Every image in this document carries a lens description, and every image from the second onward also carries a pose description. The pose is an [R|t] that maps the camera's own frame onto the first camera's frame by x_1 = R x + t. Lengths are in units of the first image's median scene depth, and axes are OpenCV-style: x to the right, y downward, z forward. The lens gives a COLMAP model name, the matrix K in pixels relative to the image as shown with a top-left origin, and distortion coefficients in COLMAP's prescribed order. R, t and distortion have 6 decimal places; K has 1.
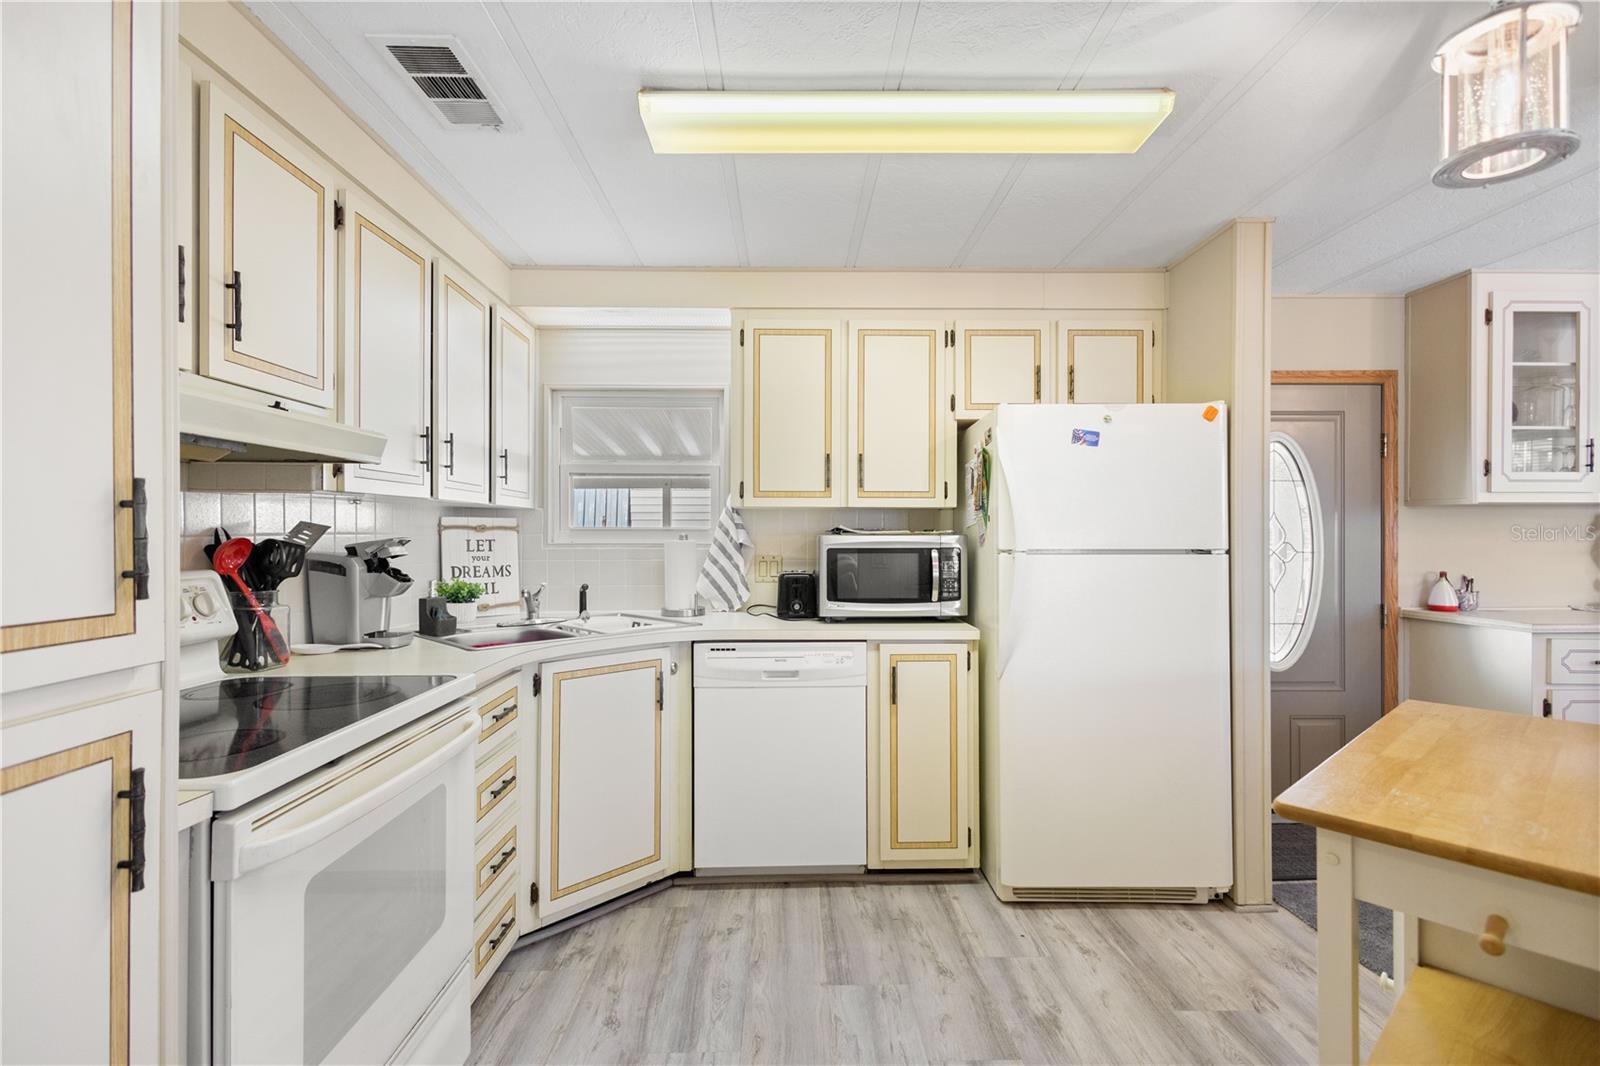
lens RADIAL K [[738.7, 0, 798.0], [0, 738.7, 528.4], [0, 0, 1]] dist [0.002929, -0.000239]
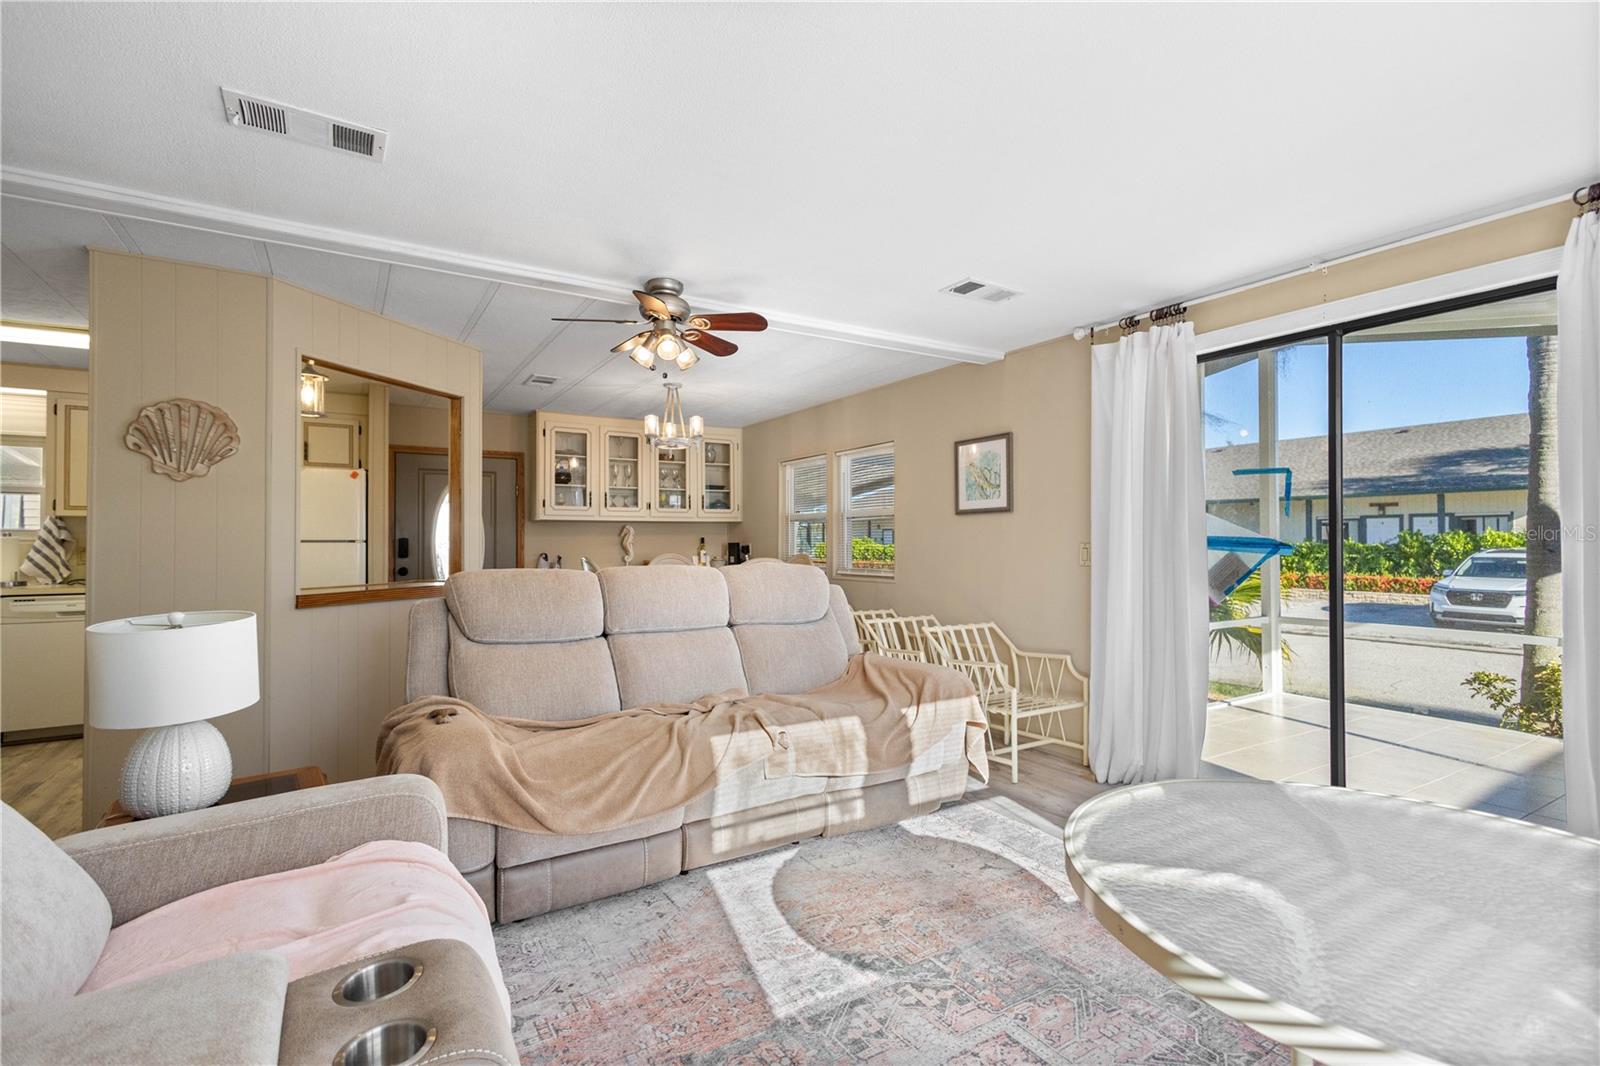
lens RADIAL K [[738.7, 0, 810.6], [0, 738.7, 537.1], [0, 0, 1]] dist [0.002929, -0.000239]
pose [[0.847638, 0.004167, 0.530559, 0.421999], [0.000762, 0.999959, -0.009071, 0.030859], [-0.530575, 0.008093, 0.847599, -1.121832]]
